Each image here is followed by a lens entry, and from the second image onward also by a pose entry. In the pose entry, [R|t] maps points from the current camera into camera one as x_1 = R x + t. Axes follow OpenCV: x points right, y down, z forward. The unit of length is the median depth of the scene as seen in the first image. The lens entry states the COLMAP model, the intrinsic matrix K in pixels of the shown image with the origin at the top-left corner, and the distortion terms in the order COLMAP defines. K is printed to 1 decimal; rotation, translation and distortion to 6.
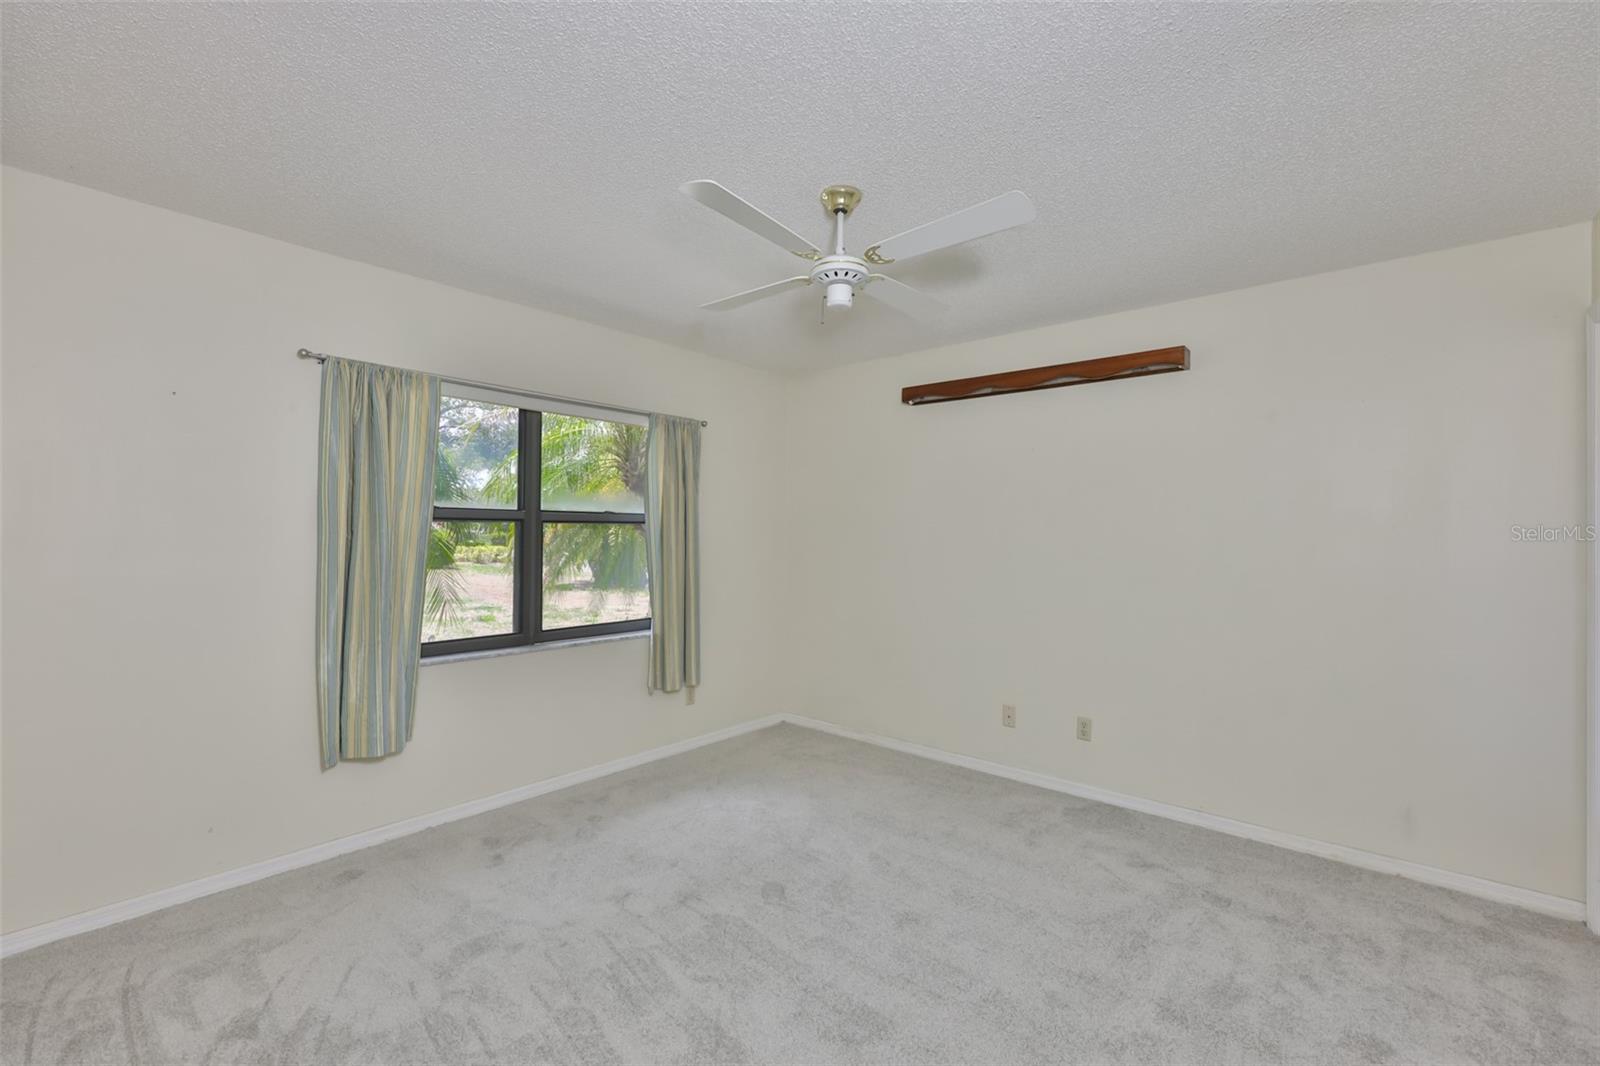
lens RADIAL K [[693.7, 0, 799.1], [0, 693.7, 518.8], [0, 0, 1]] dist [0.000146, 0.000438]
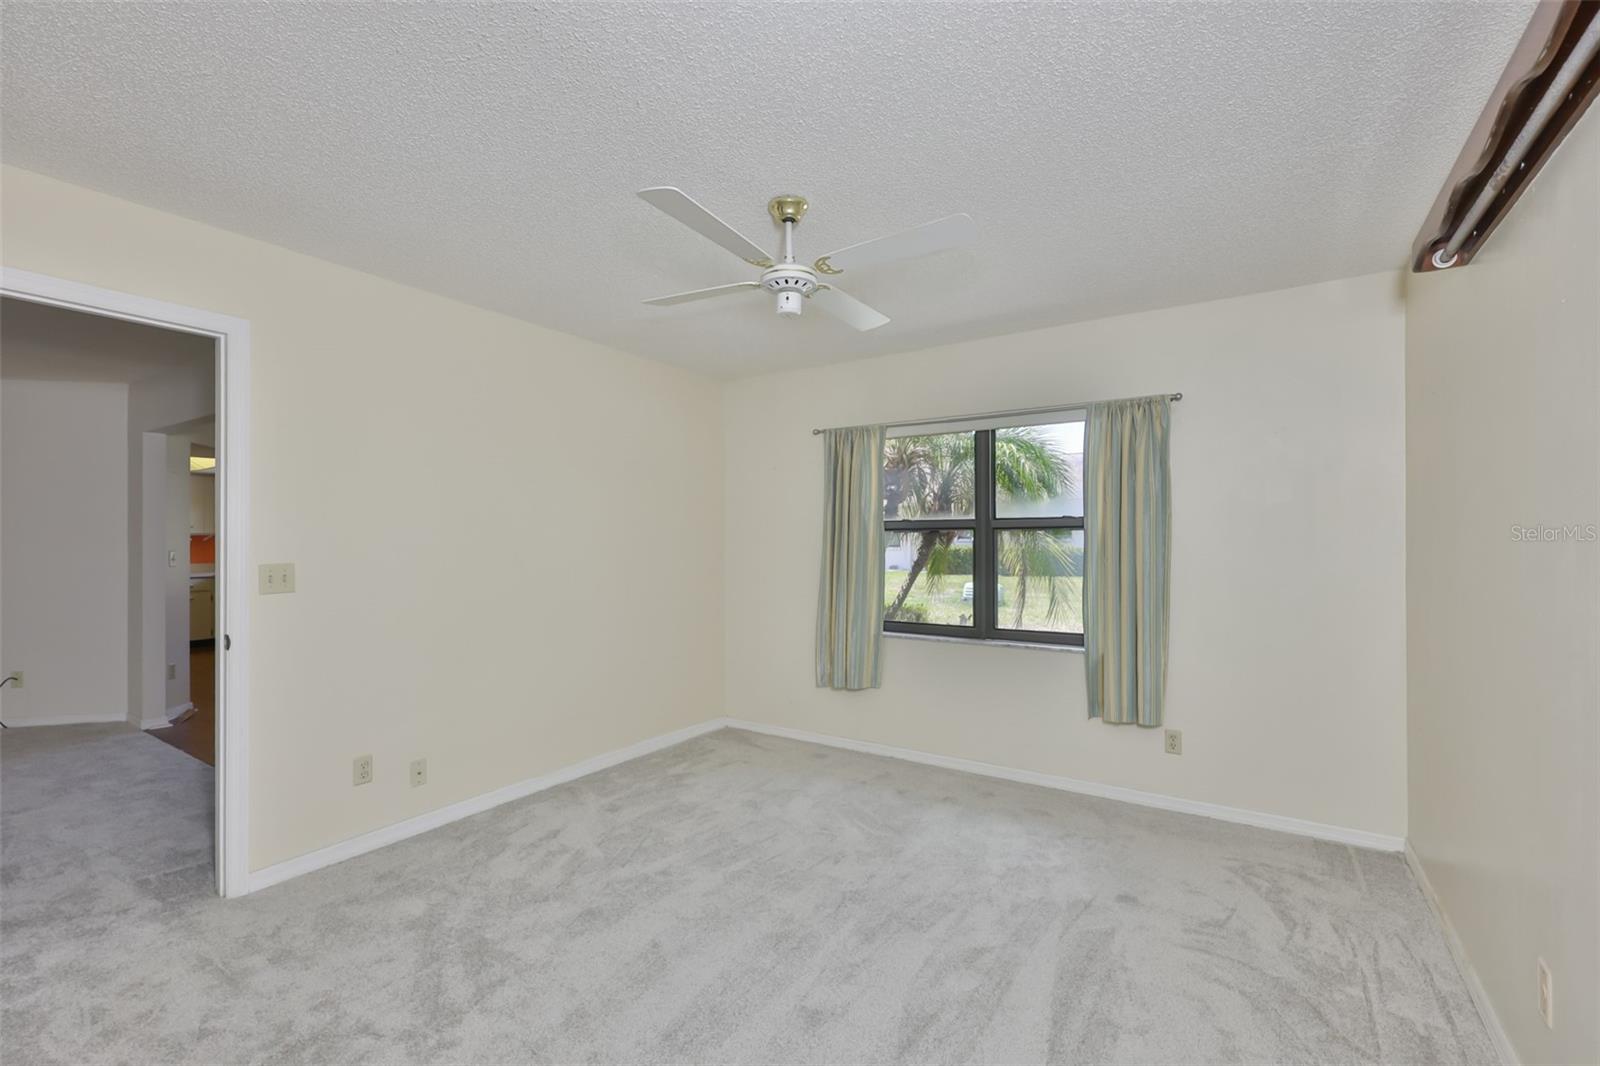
lens RADIAL K [[693.7, 0, 806.5], [0, 693.7, 536.4], [0, 0, 1]] dist [0.000146, 0.000438]
pose [[0.124069, -0.006939, -0.992249, 0.690562], [0.026961, 0.999630, -0.003620, 0.011658], [0.991907, -0.026303, 0.124210, 0.581266]]
